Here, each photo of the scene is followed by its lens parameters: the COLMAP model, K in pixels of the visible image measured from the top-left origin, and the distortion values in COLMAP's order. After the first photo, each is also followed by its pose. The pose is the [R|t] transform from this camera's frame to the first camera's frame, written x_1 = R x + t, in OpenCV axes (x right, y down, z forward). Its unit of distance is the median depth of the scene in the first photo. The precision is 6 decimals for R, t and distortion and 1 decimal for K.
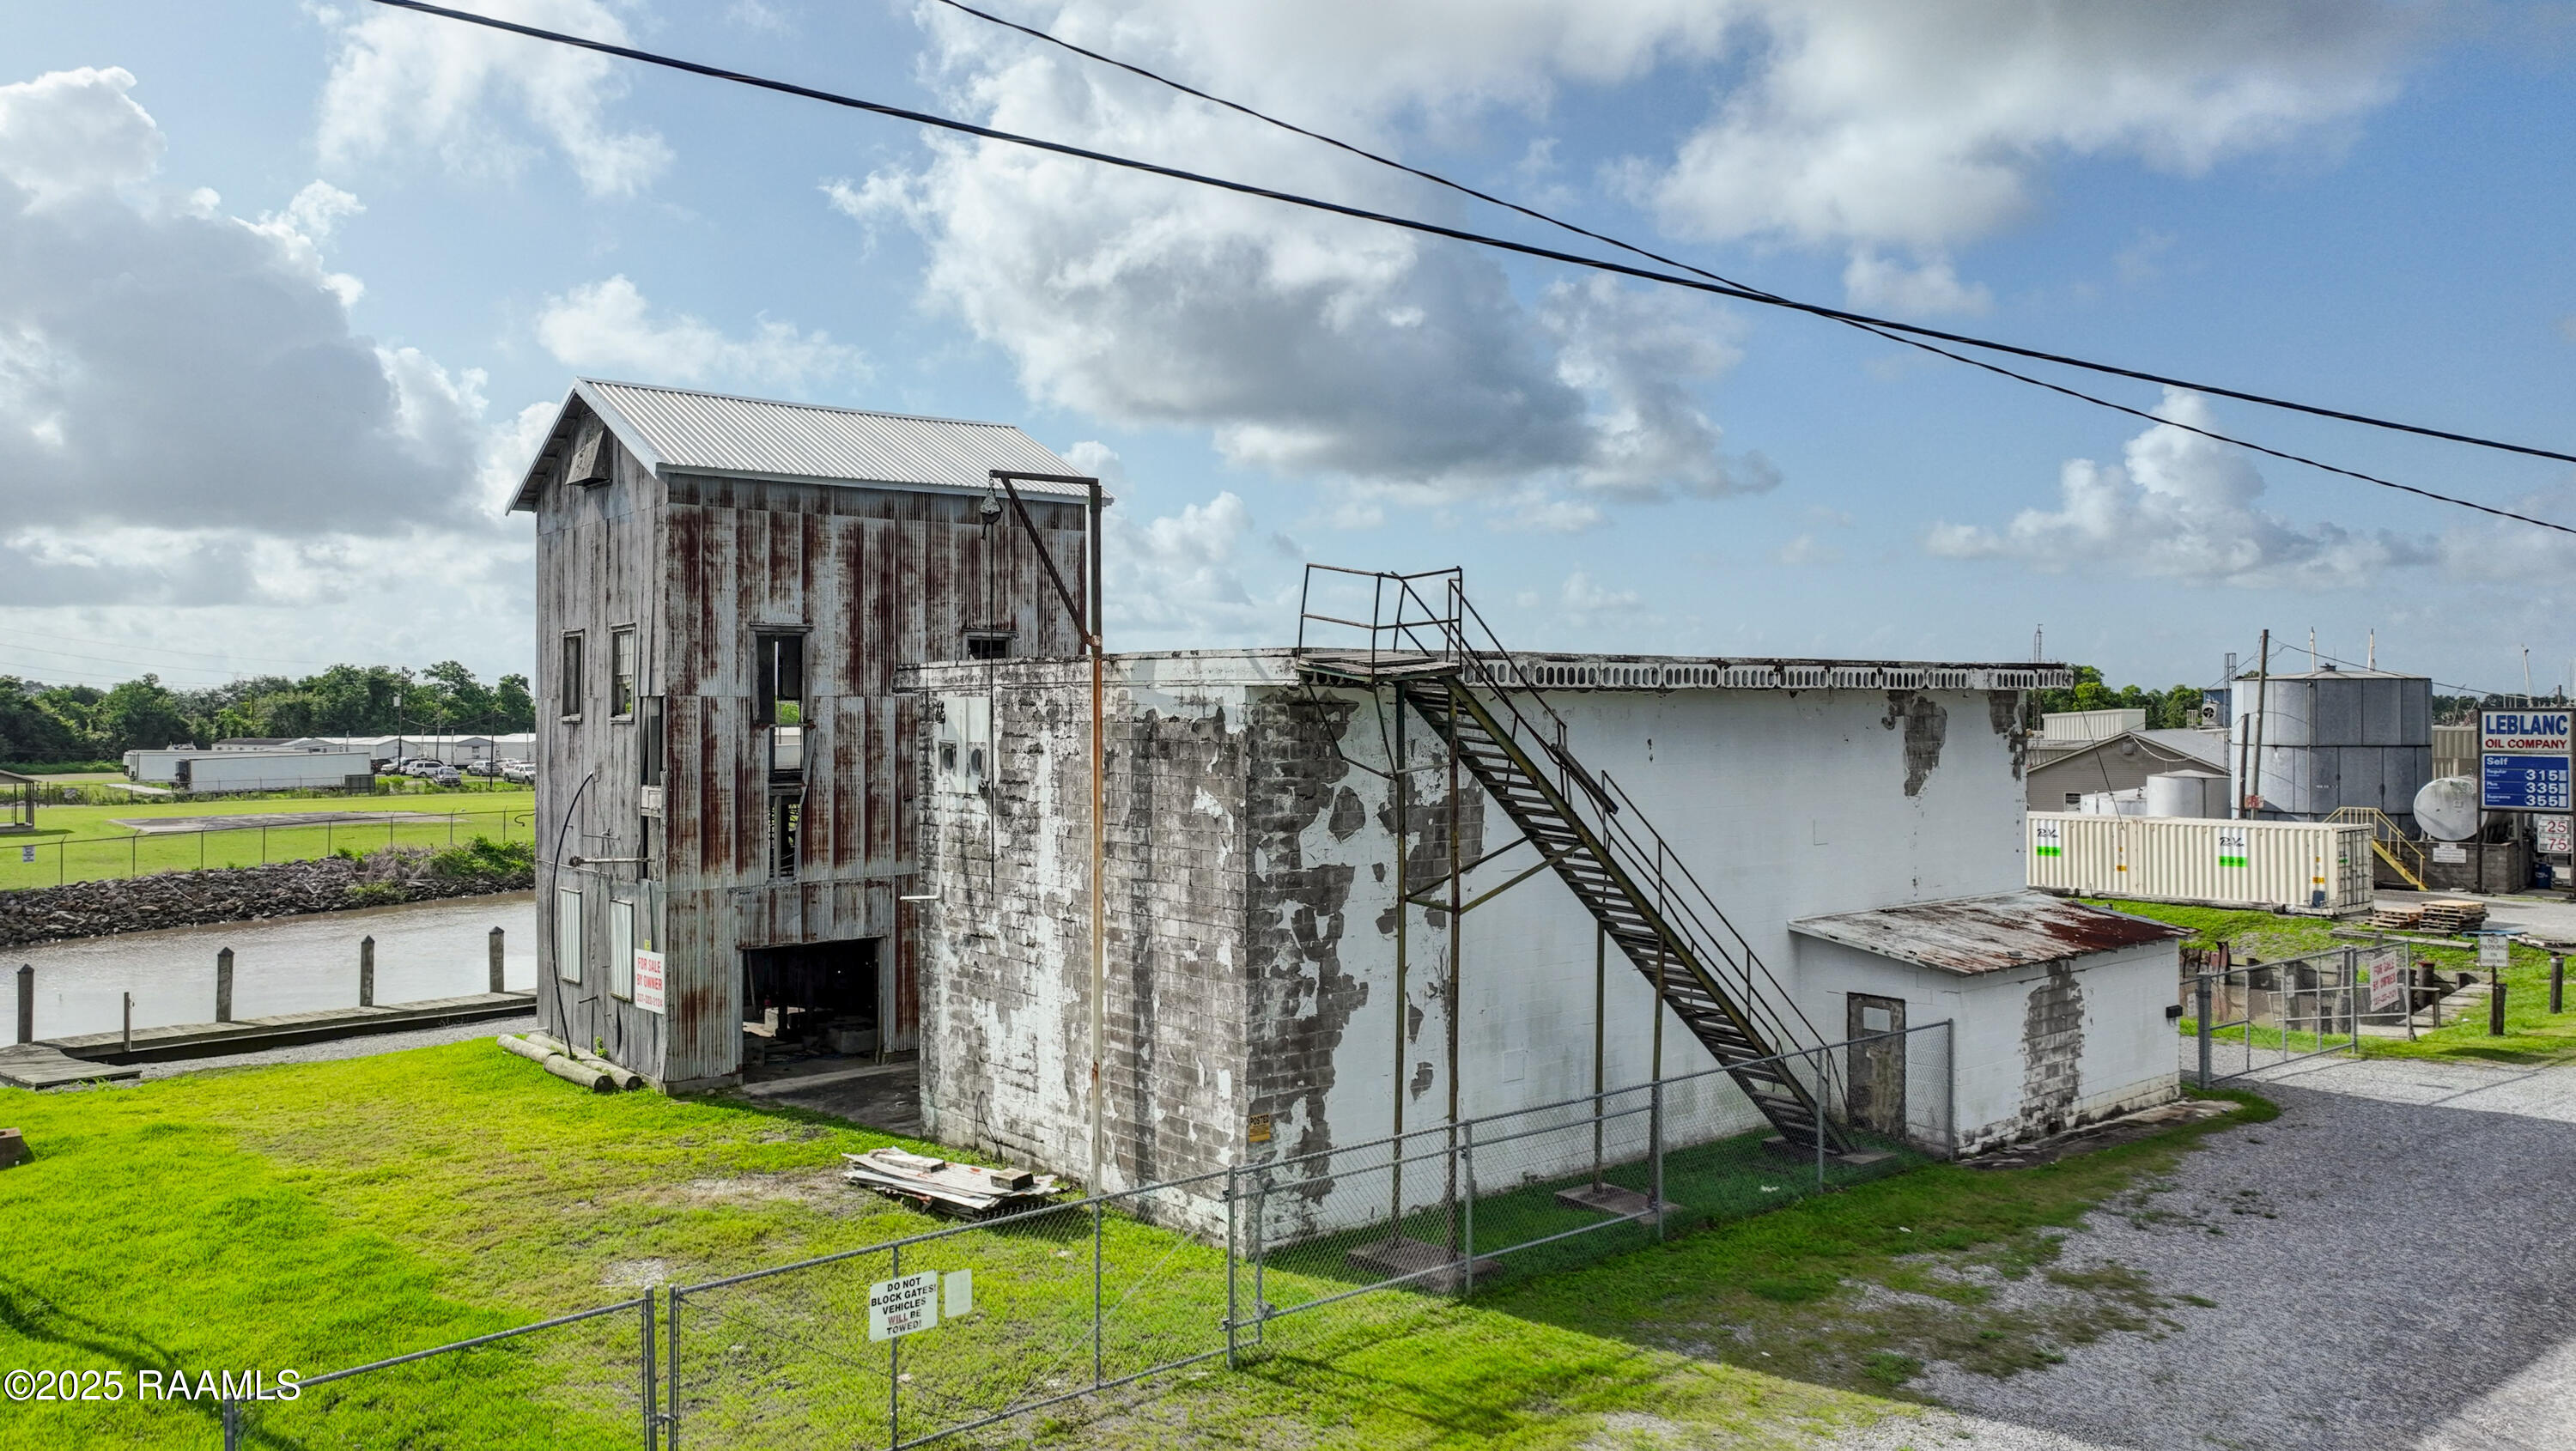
lens RADIAL K [[1860.0, 0, 1292.0], [0, 1860.0, 722.0], [0, 0, 1]] dist [-0.003178, -0.000042]
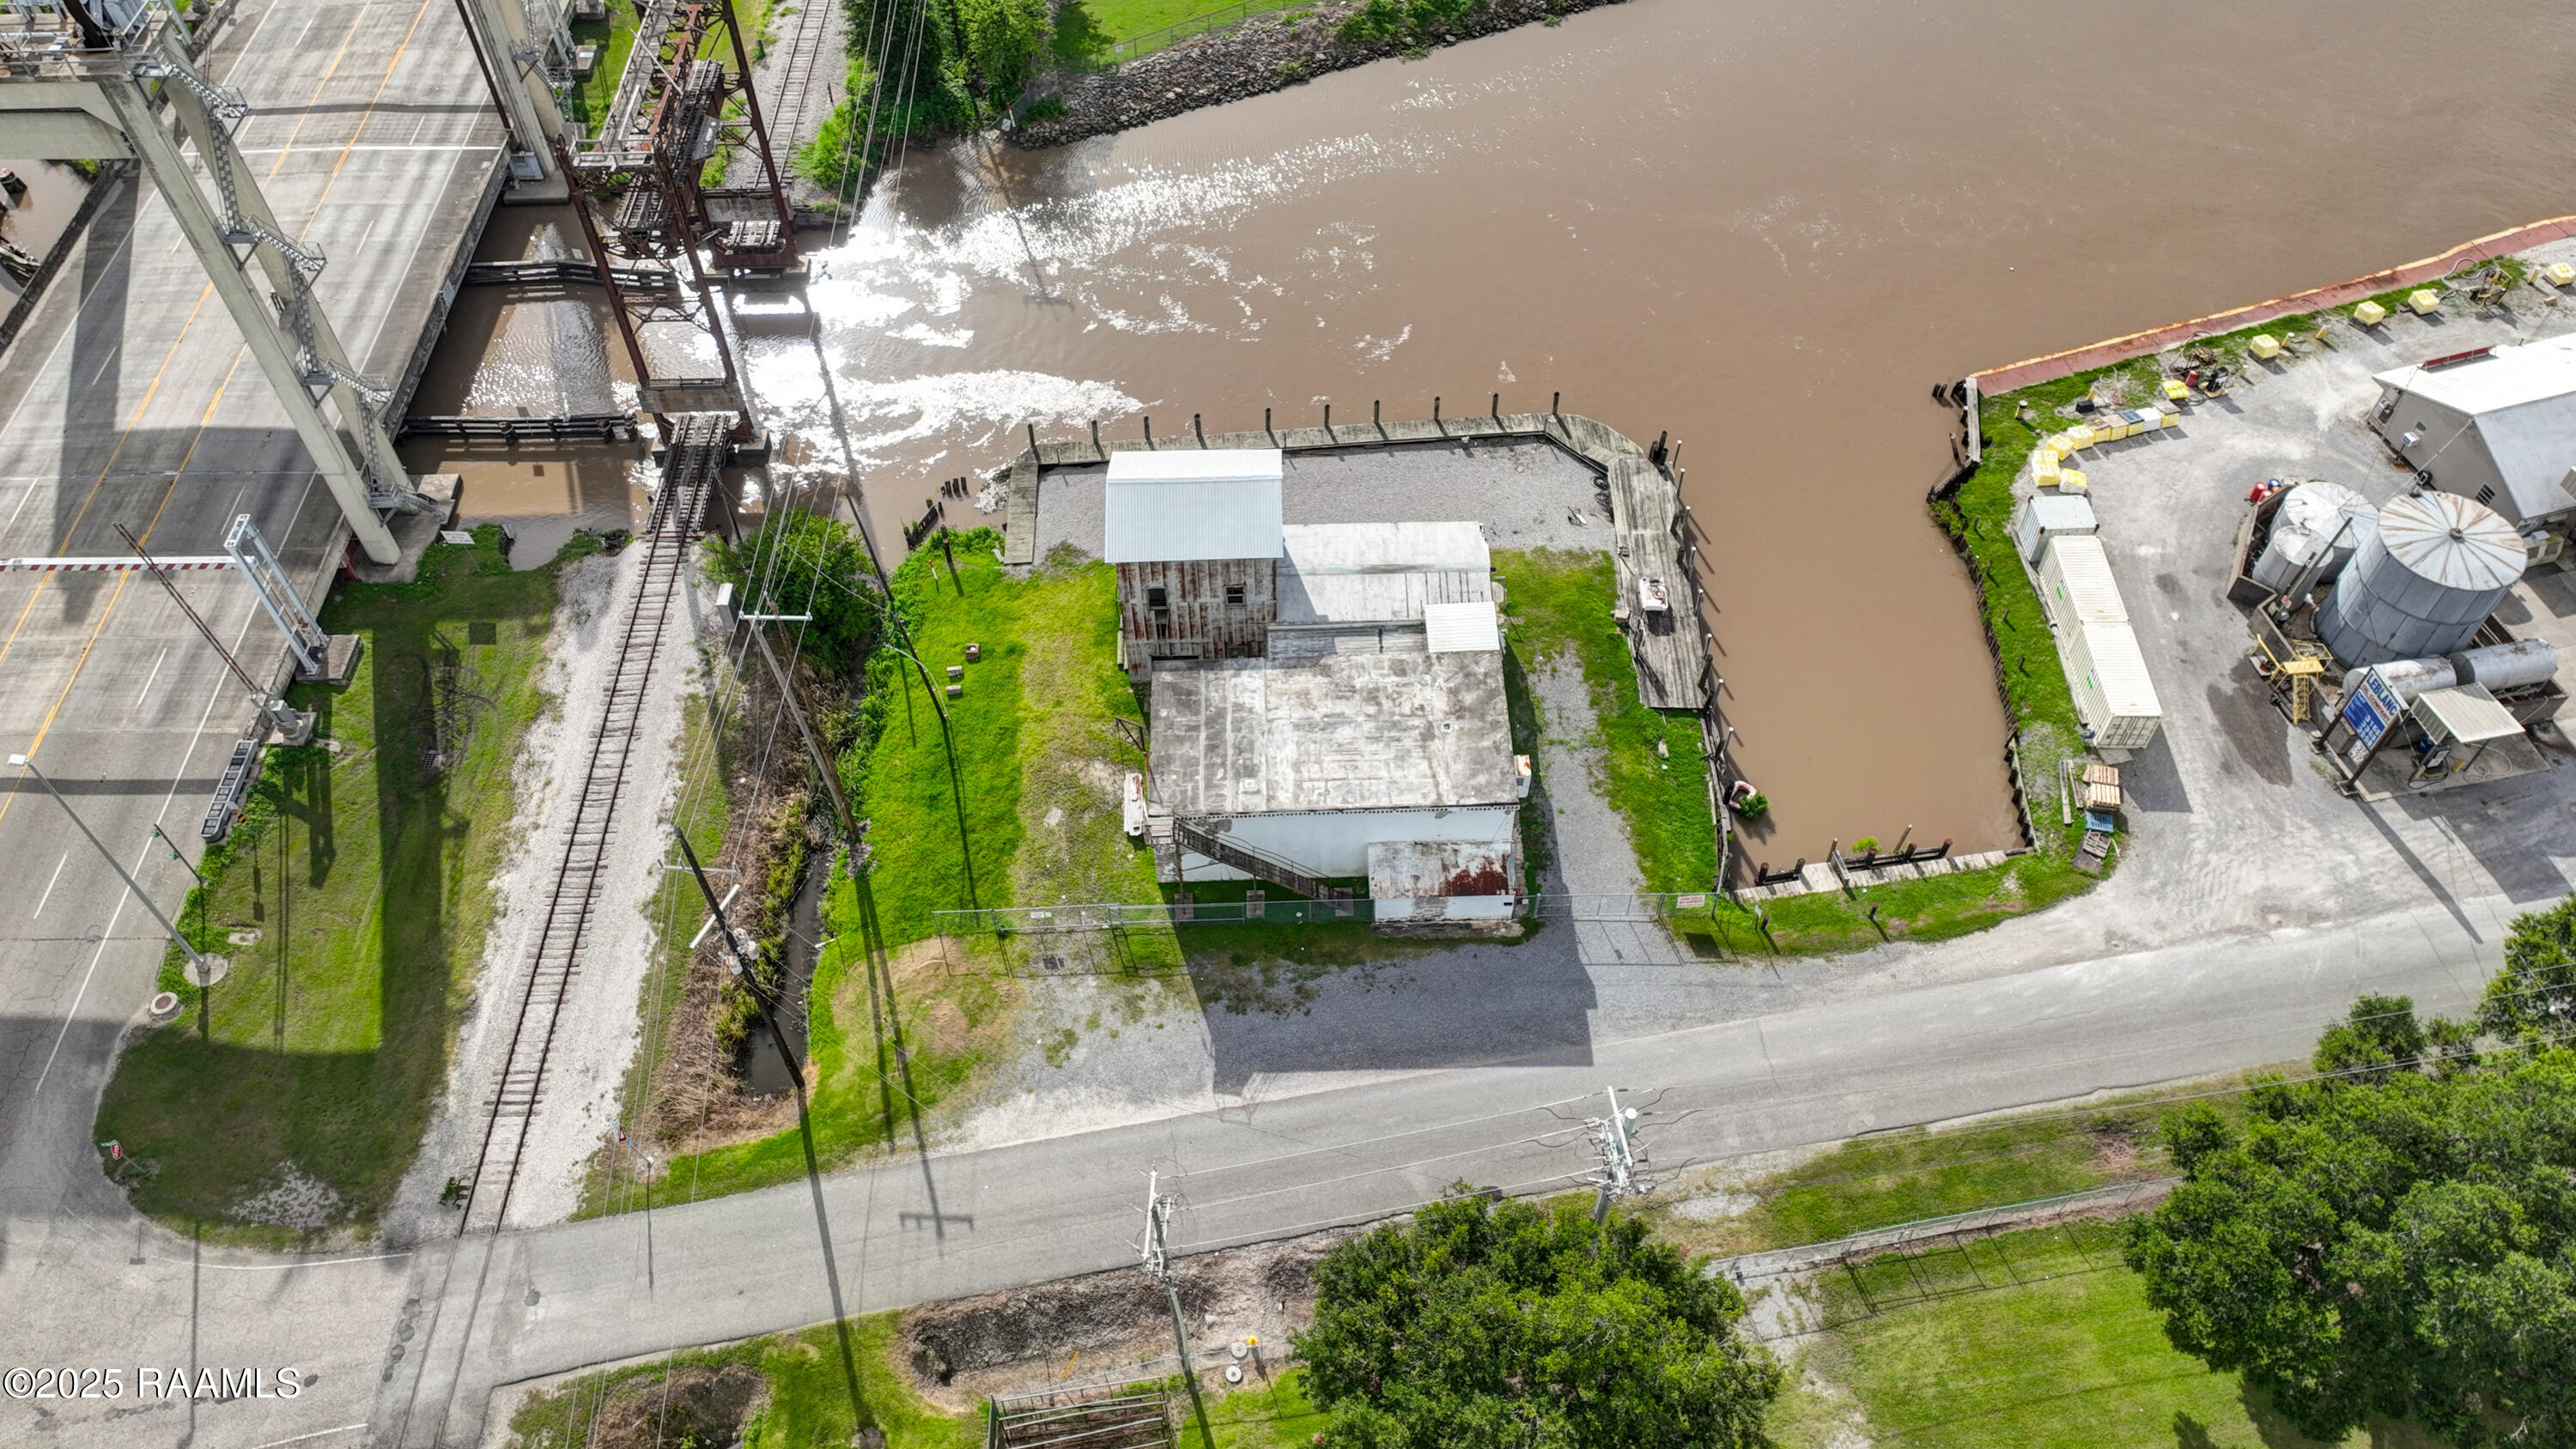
lens RADIAL K [[1859.8, 0, 1290.1], [0, 1859.8, 724.1], [0, 0, 1]] dist [-0.003178, -0.000042]
pose [[0.784413, 0.483375, -0.388644, 1.789547], [0.005999, 0.620662, 0.784056, -3.465118], [0.620210, -0.617355, 0.483955, -0.707317]]
